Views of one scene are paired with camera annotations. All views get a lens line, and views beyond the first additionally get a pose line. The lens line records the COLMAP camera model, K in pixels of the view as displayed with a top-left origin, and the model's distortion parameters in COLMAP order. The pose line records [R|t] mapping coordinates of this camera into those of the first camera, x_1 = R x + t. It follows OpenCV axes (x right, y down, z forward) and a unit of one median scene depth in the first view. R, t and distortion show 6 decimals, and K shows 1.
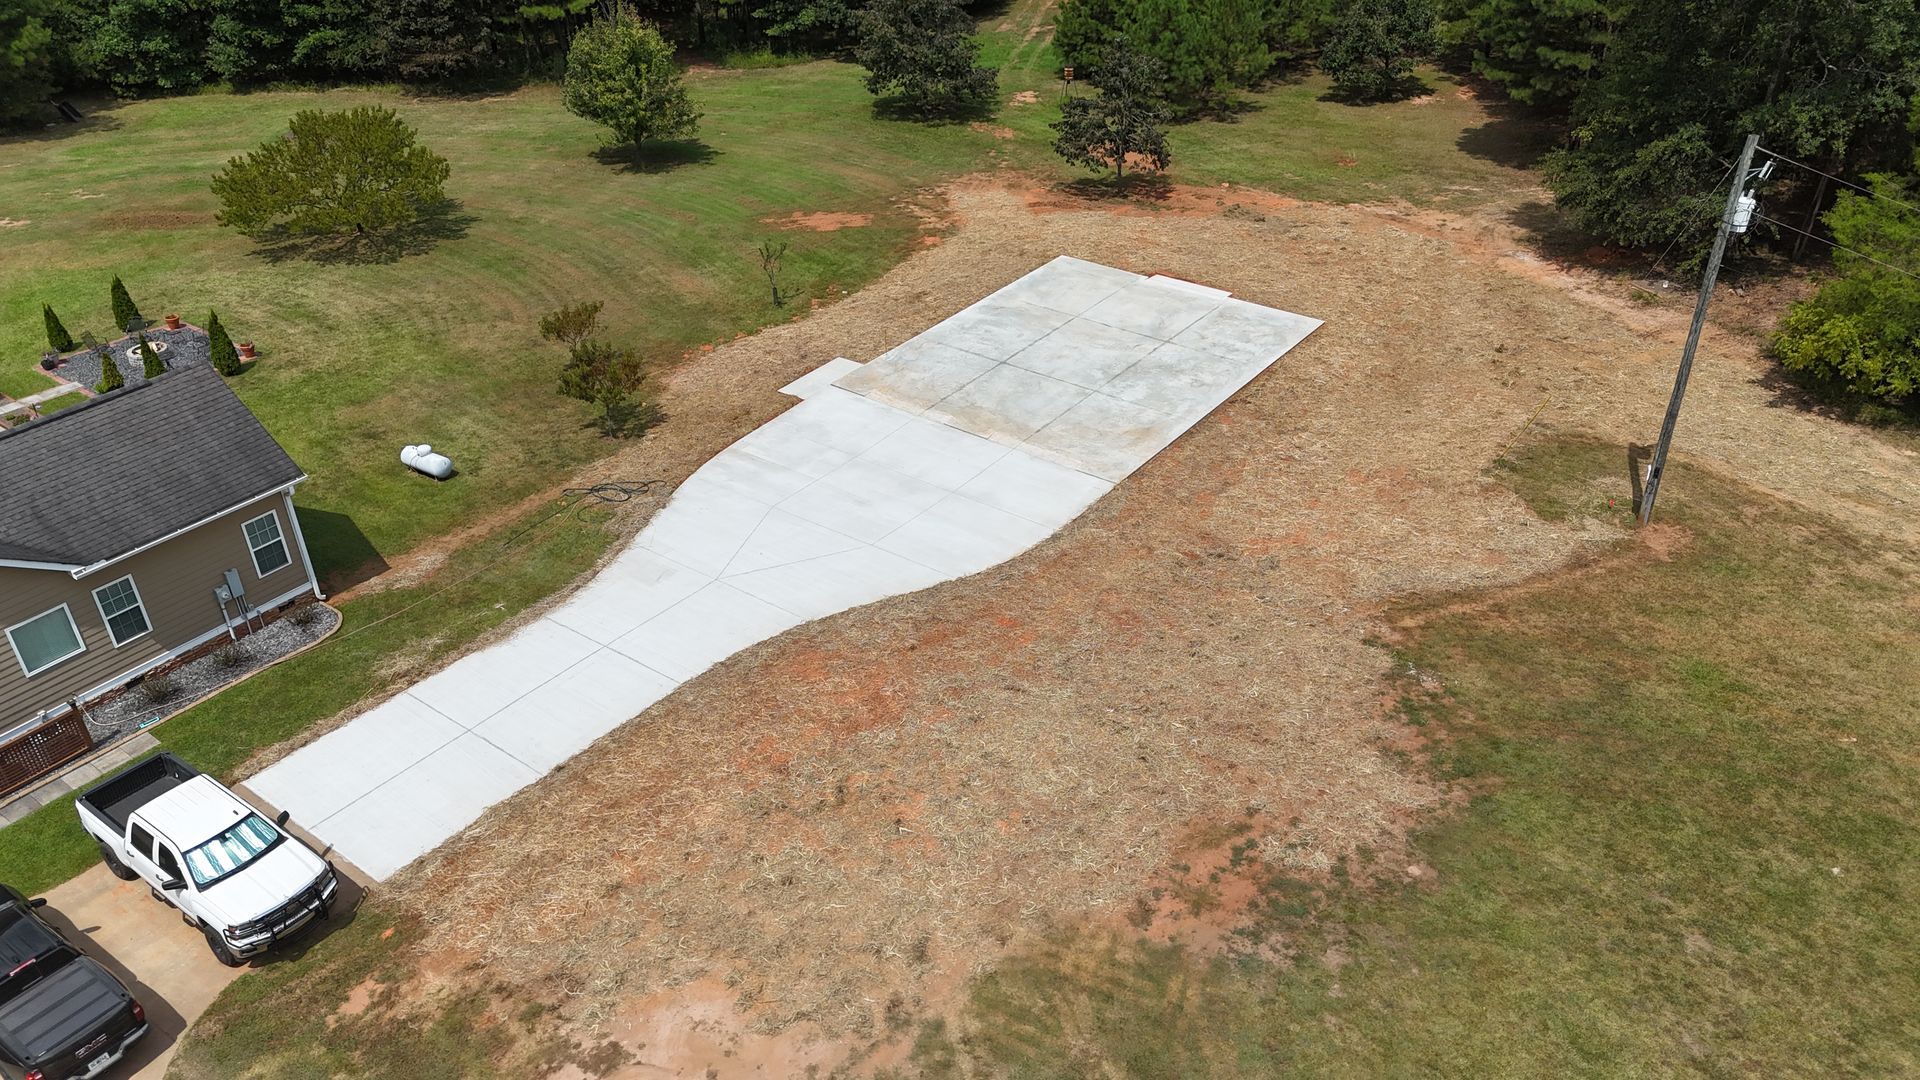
lens RADIAL K [[1427.6, 0, 959.2], [0, 1427.6, 540.3], [0, 0, 1]] dist [0.094953, -0.088303]
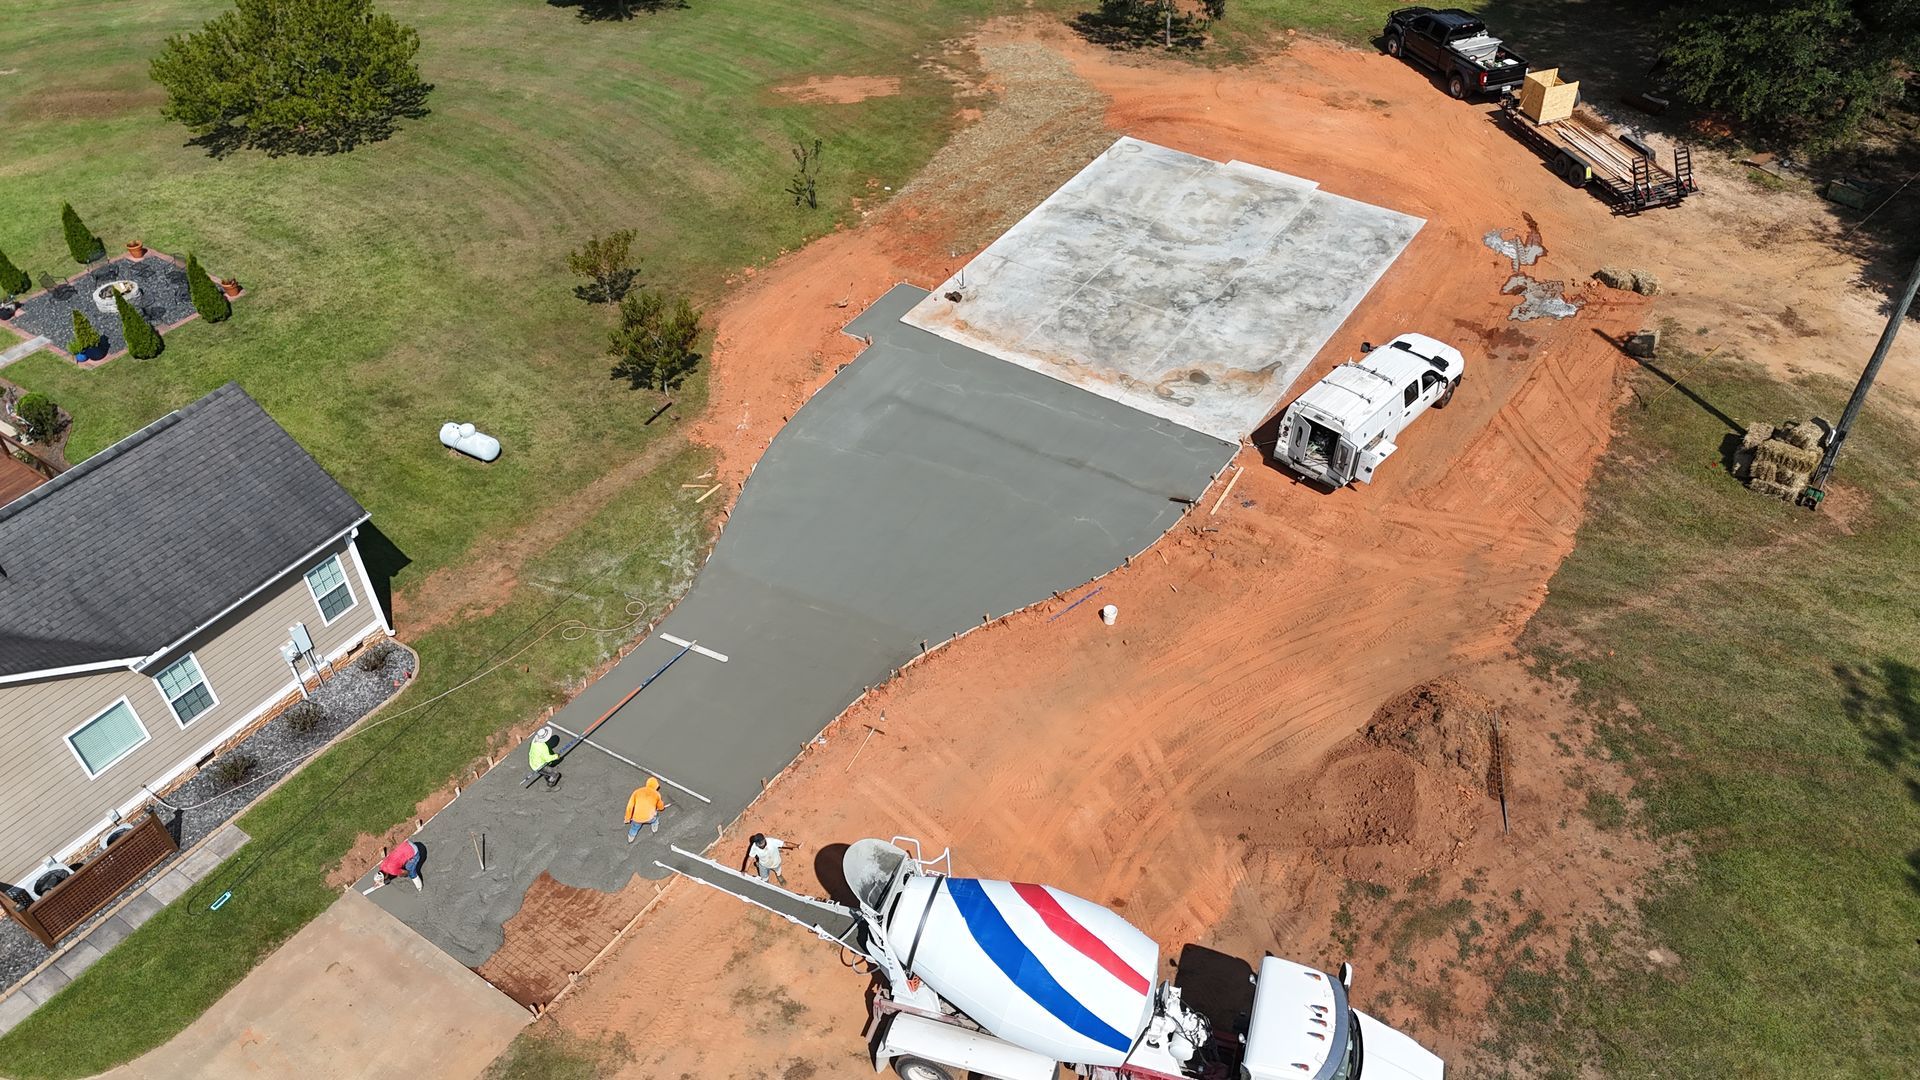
lens RADIAL K [[1427.6, 0, 959.2], [0, 1427.6, 540.3], [0, 0, 1]] dist [0.094953, -0.088303]
pose [[0.998272, -0.037963, 0.044846, -0.092026], [0.030004, 0.985596, 0.166434, -0.114352], [-0.050519, -0.164801, 0.985032, 0.078067]]
